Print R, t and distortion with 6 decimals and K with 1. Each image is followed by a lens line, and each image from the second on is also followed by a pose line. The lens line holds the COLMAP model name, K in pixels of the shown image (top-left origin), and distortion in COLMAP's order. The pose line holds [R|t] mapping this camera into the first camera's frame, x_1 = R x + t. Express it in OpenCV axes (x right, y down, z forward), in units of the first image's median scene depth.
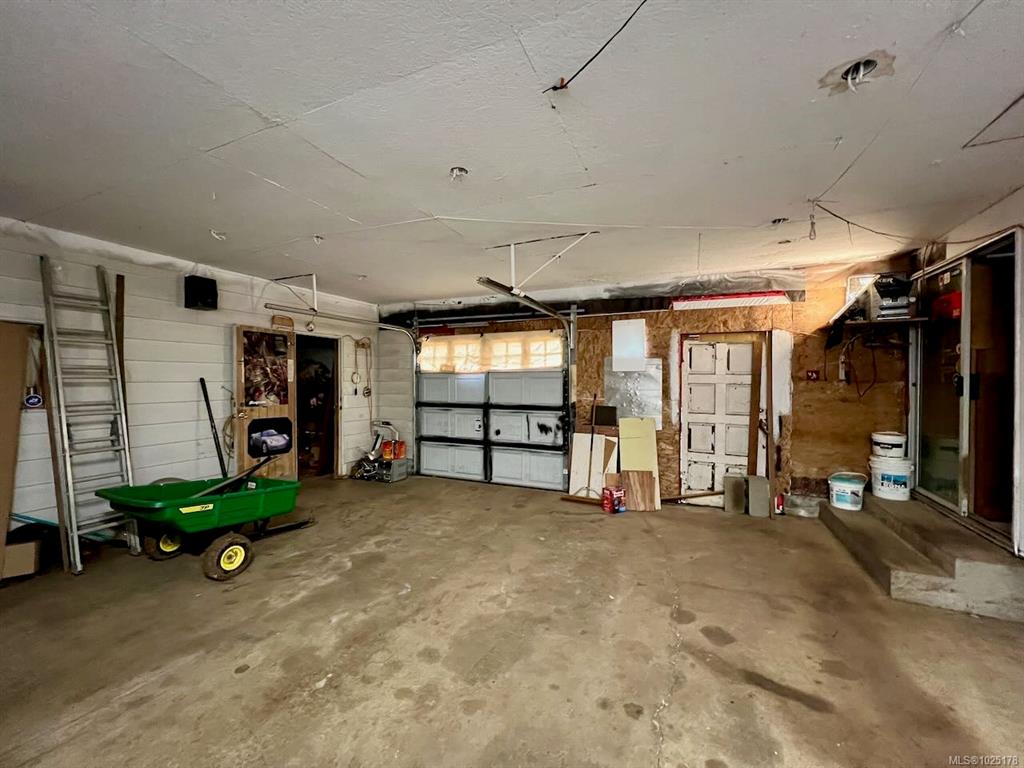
lens RADIAL K [[405.5, 0, 507.6], [0, 405.5, 382.3], [0, 0, 1]] dist [0.001286, 0.000218]
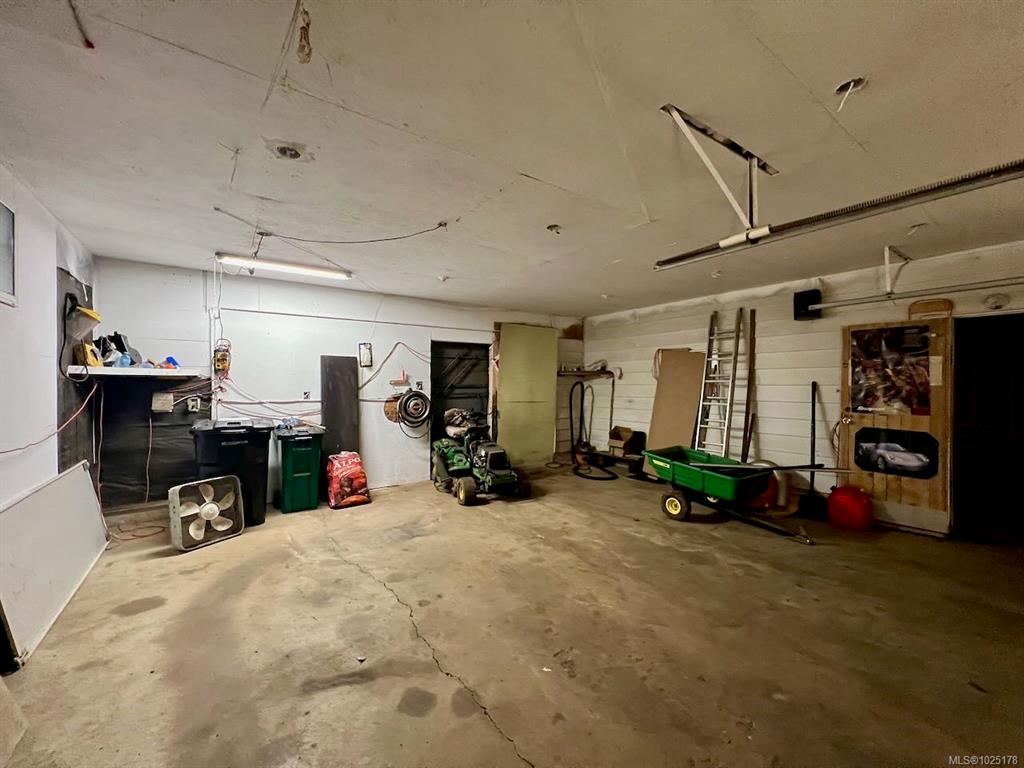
lens RADIAL K [[405.5, 0, 507.6], [0, 405.5, 382.3], [0, 0, 1]] dist [0.001286, 0.000218]
pose [[-0.498692, -0.002592, -0.866775, 0.746486], [-0.005736, 0.999984, 0.000309, -0.005393], [0.866760, 0.005126, -0.498699, 1.029735]]
